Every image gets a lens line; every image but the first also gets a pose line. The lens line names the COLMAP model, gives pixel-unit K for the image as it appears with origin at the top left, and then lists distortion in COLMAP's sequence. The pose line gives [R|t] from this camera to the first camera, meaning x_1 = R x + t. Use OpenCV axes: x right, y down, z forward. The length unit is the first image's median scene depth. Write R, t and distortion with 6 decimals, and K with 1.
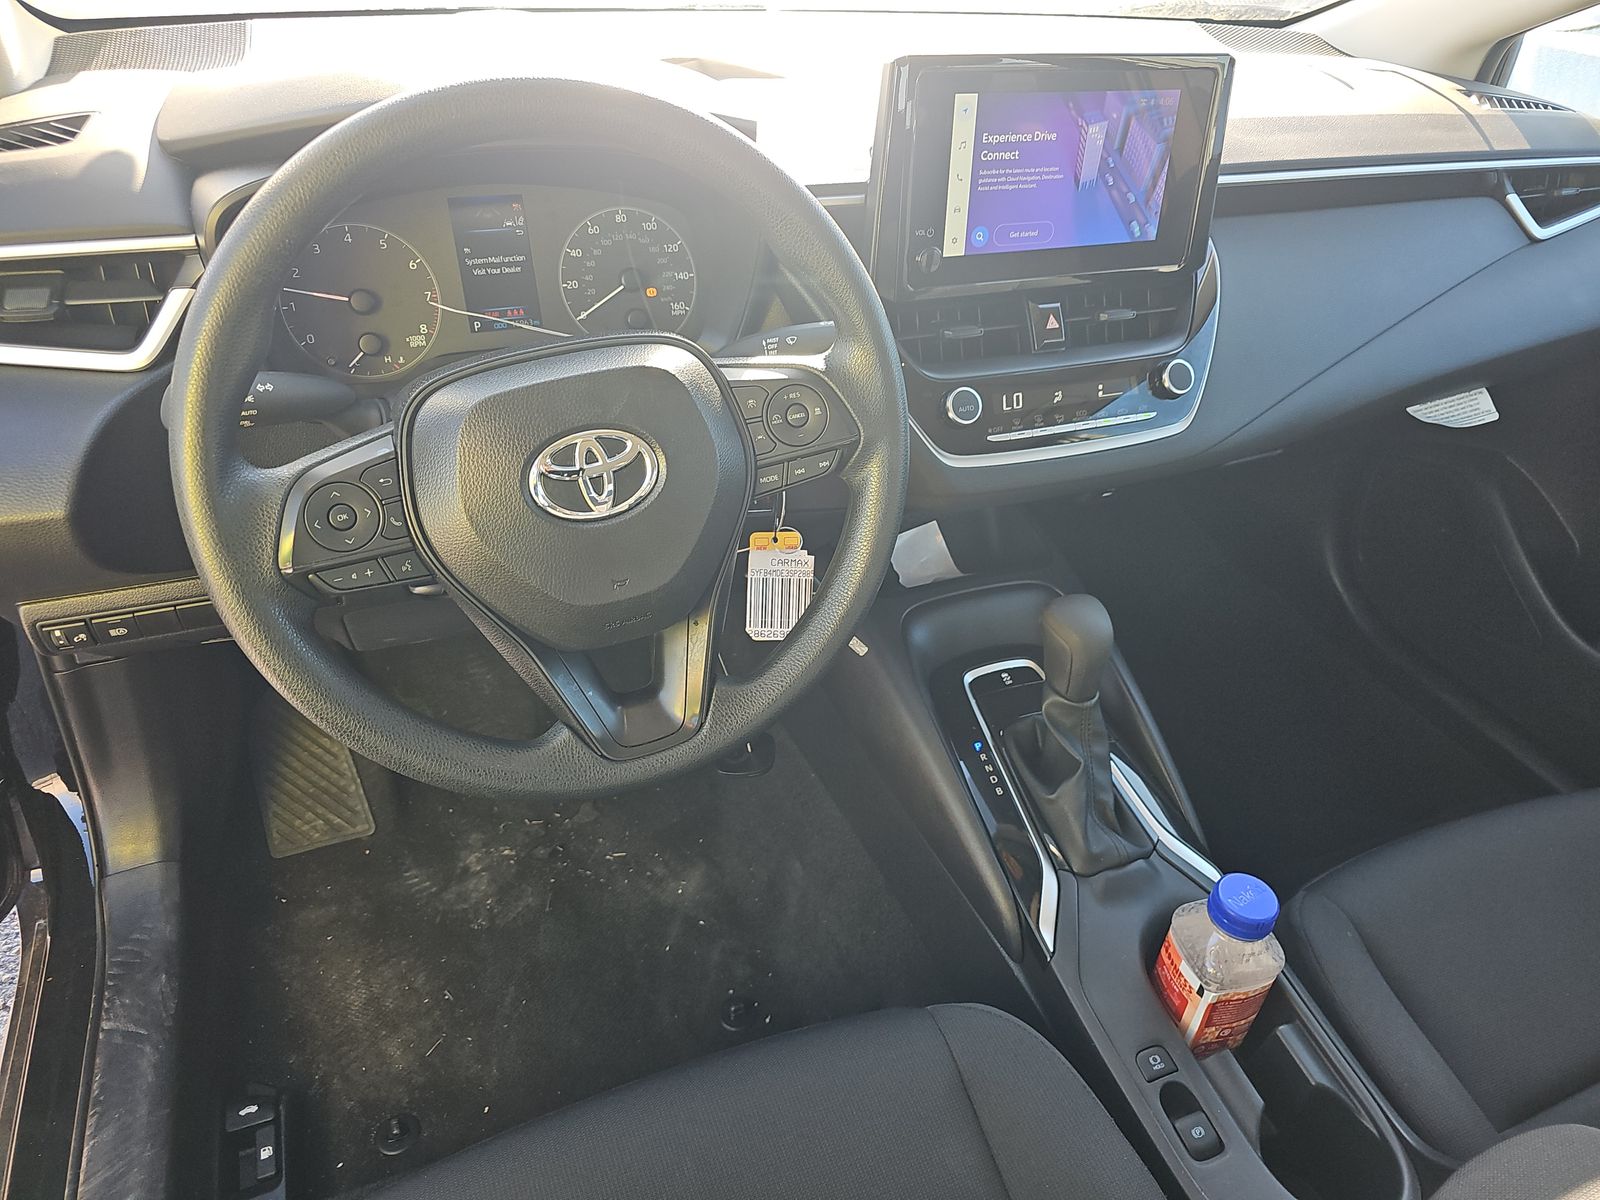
lens RADIAL K [[1081.5, 0, 800.0], [0, 1081.5, 600.0], [0, 0, 1]] dist [0.068476, -0.091986]
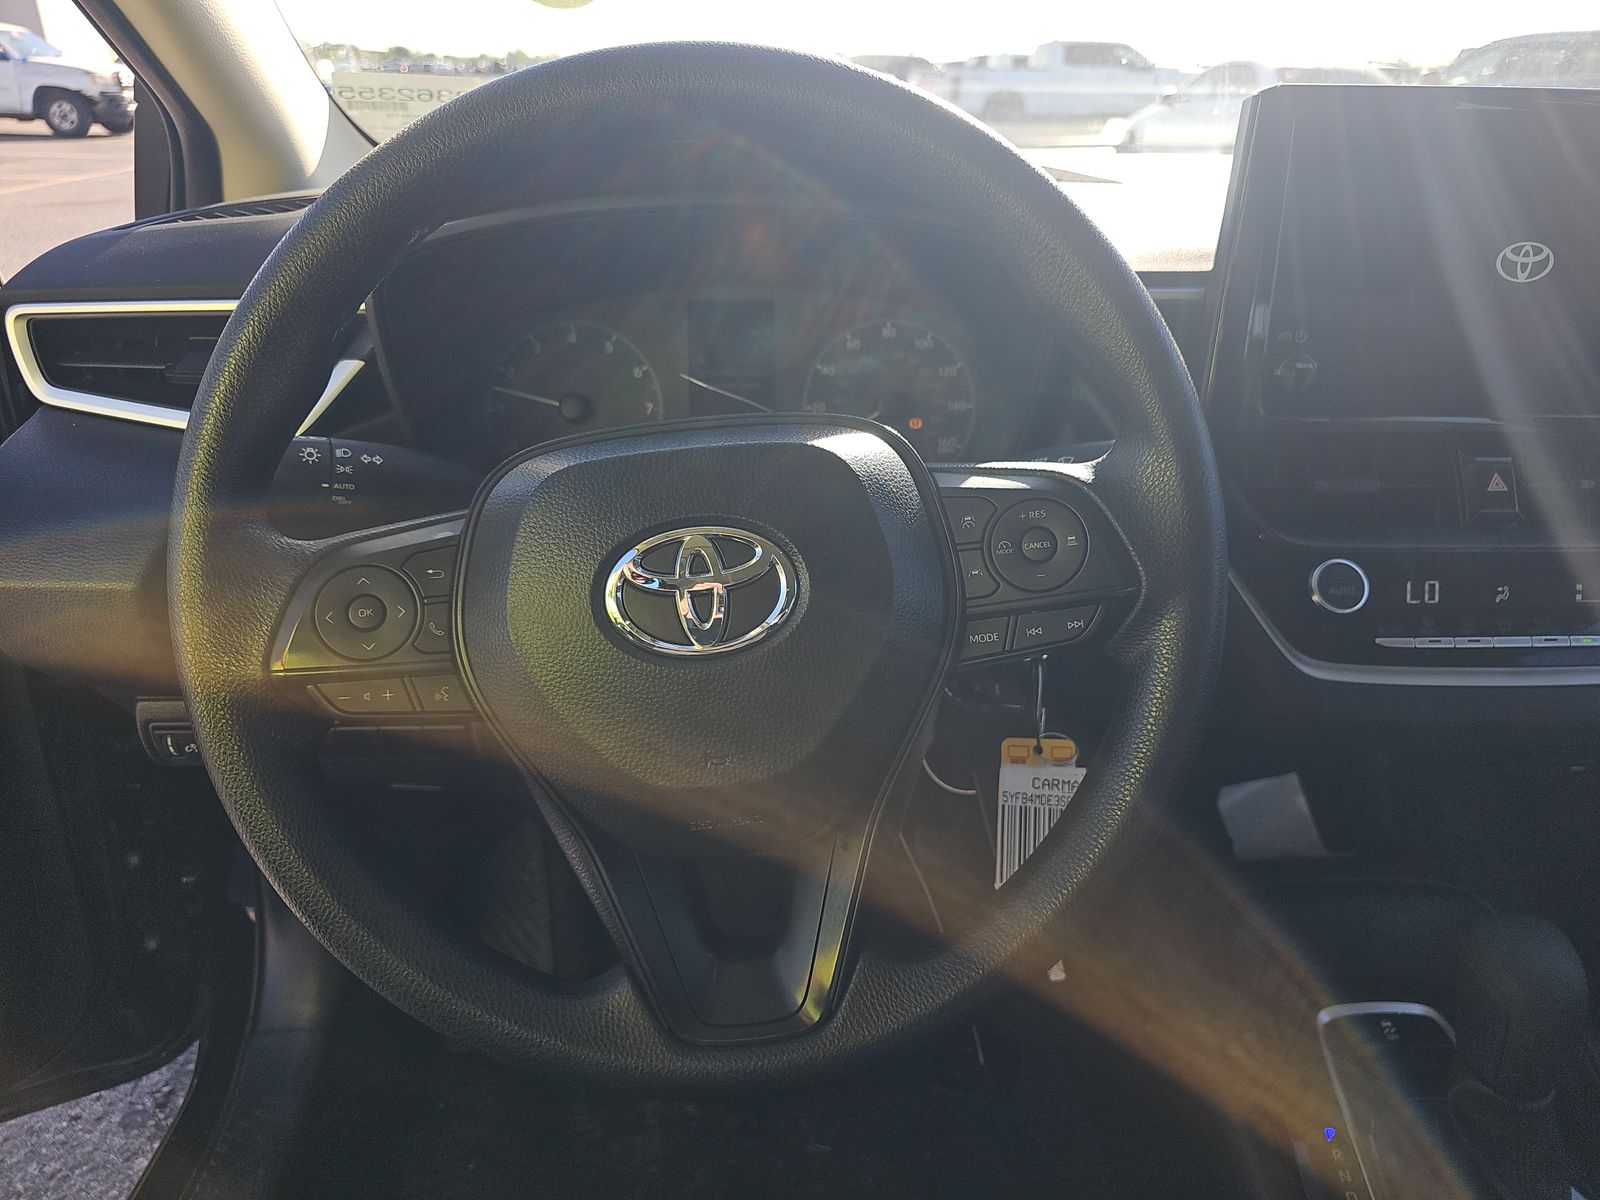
lens RADIAL K [[1081.5, 0, 800.0], [0, 1081.5, 600.0], [0, 0, 1]] dist [0.068476, -0.091986]
pose [[0.940256, 0.093399, -0.327406, 0.069299], [-0.158557, 0.971113, -0.178322, -0.000889], [0.301293, 0.219581, 0.927904, 0.322703]]
